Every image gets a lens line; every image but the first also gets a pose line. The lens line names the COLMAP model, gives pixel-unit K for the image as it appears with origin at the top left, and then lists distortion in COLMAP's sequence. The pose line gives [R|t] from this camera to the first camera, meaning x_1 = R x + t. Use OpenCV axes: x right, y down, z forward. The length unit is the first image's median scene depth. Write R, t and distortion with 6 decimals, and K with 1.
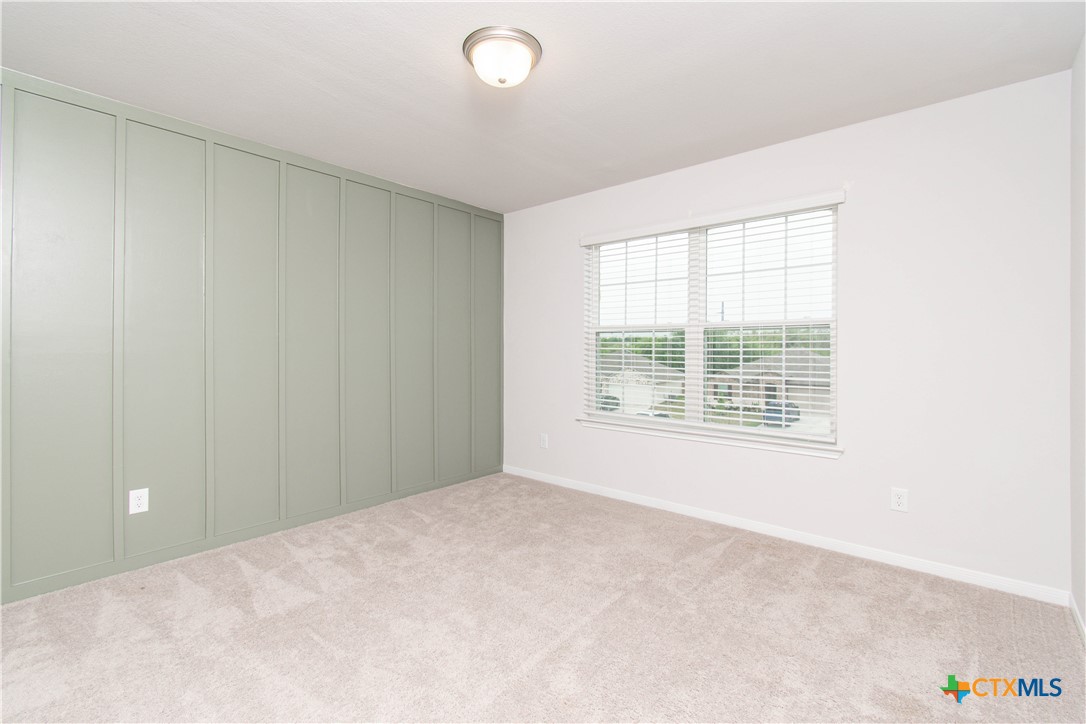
lens RADIAL K [[486.4, 0, 543.0], [0, 486.4, 362.0], [0, 0, 1]] dist [-0.001164, -0.000484]
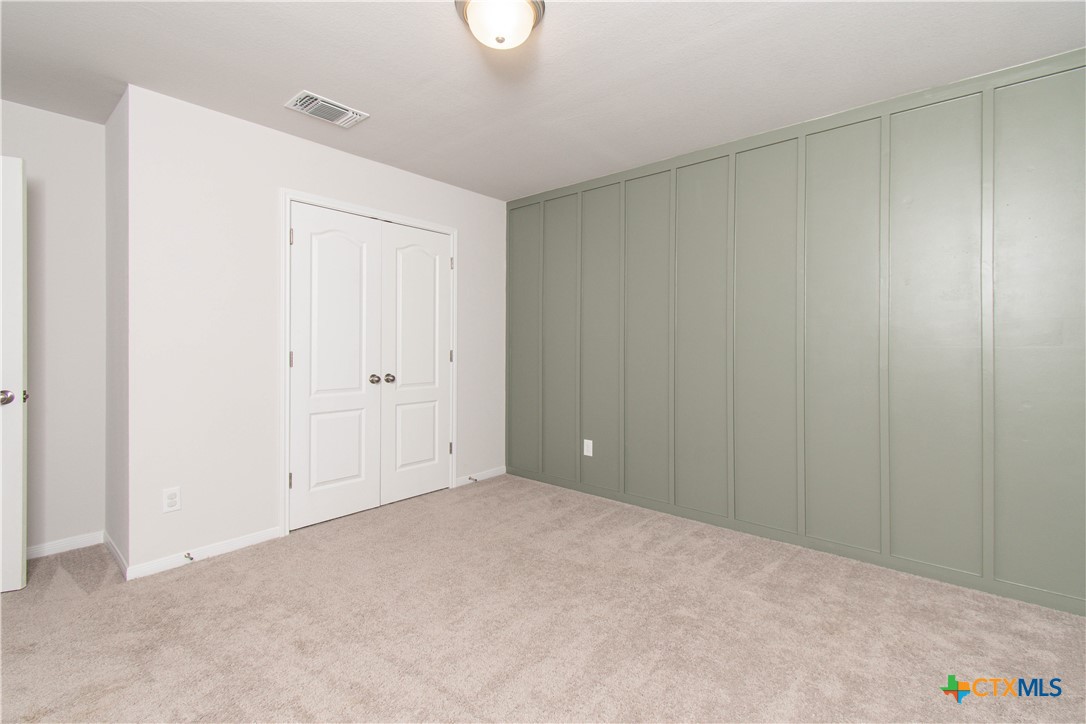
lens RADIAL K [[509.8, 0, 544.6], [0, 509.8, 348.2], [0, 0, 1]] dist [0.000539, -0.000155]
pose [[-0.061053, 0.002270, -0.998132, 0.601524], [-0.011748, 0.999927, 0.002993, -0.013979], [0.998065, 0.011908, -0.061022, 0.814303]]
